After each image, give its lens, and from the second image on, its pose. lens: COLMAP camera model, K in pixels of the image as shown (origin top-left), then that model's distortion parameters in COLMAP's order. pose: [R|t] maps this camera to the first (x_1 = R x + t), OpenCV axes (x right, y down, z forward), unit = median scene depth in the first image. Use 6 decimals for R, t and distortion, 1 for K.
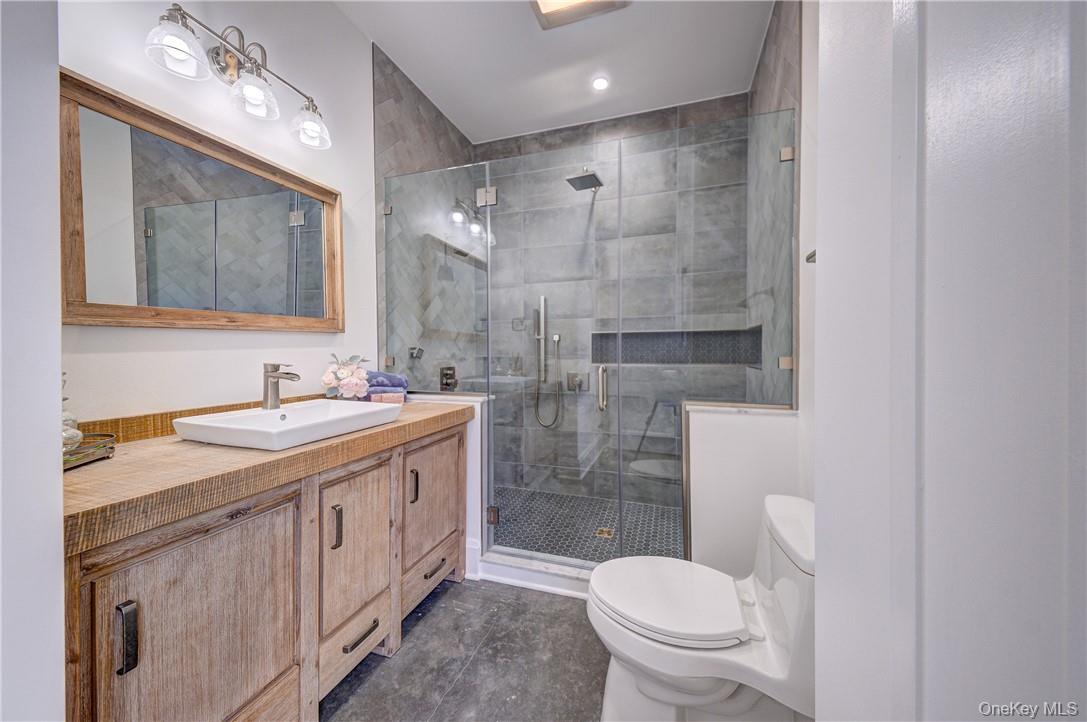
lens RADIAL K [[364.4, 0, 556.3], [0, 364.4, 353.6], [0, 0, 1]] dist [0.027940, -0.009338]
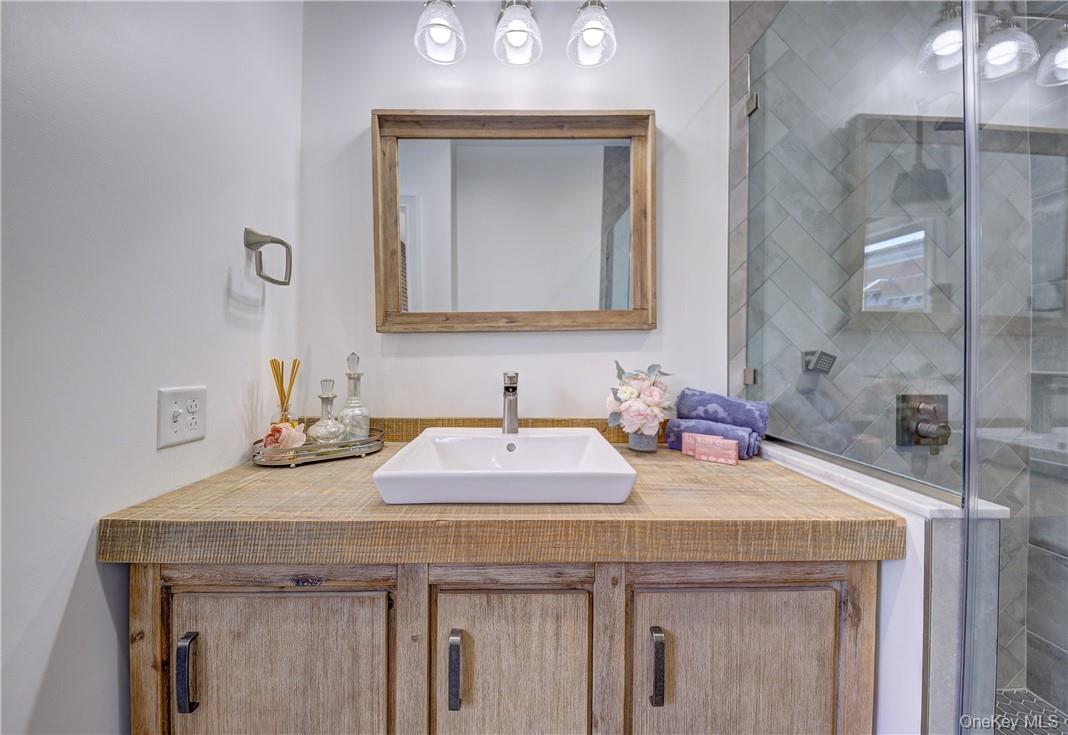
lens RADIAL K [[393.3, 0, 534.7], [0, 393.3, 363.2], [0, 0, 1]] dist [0.000135, -0.004149]
pose [[0.331311, 0.009898, -0.943470, -0.003696], [-0.012993, 0.999898, 0.005927, 0.002486], [0.943432, 0.010294, 0.331406, 0.606599]]
